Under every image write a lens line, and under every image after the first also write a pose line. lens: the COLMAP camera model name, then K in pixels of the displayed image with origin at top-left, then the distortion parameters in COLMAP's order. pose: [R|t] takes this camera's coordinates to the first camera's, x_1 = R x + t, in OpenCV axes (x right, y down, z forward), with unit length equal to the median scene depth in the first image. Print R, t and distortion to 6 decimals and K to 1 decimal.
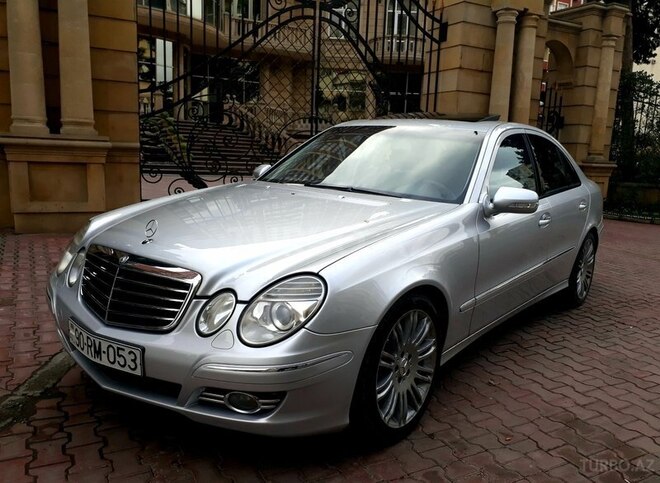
lens RADIAL K [[553.9, 0, 363.5], [0, 553.9, 263.5], [0, 0, 1]] dist [-0.002397, -0.018940]
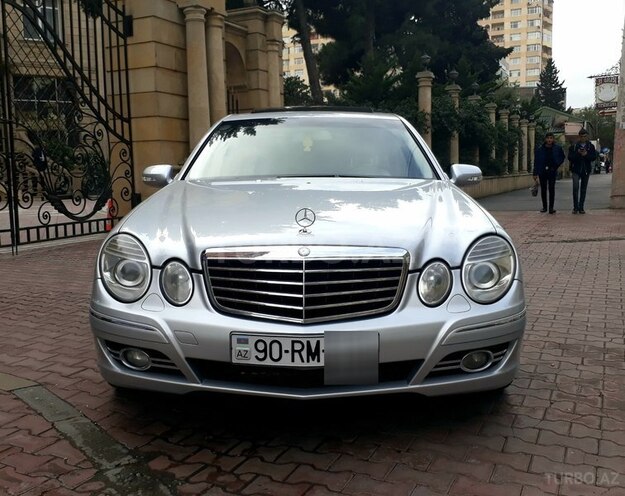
lens RADIAL K [[647.4, 0, 311.5], [0, 647.4, 253.4], [0, 0, 1]] dist [-0.002685, 0.000000]
pose [[0.813249, -0.128894, 0.567461, -0.252744], [0.167743, 0.985693, -0.016506, 0.004075], [-0.557215, 0.108611, 0.823235, 0.030451]]
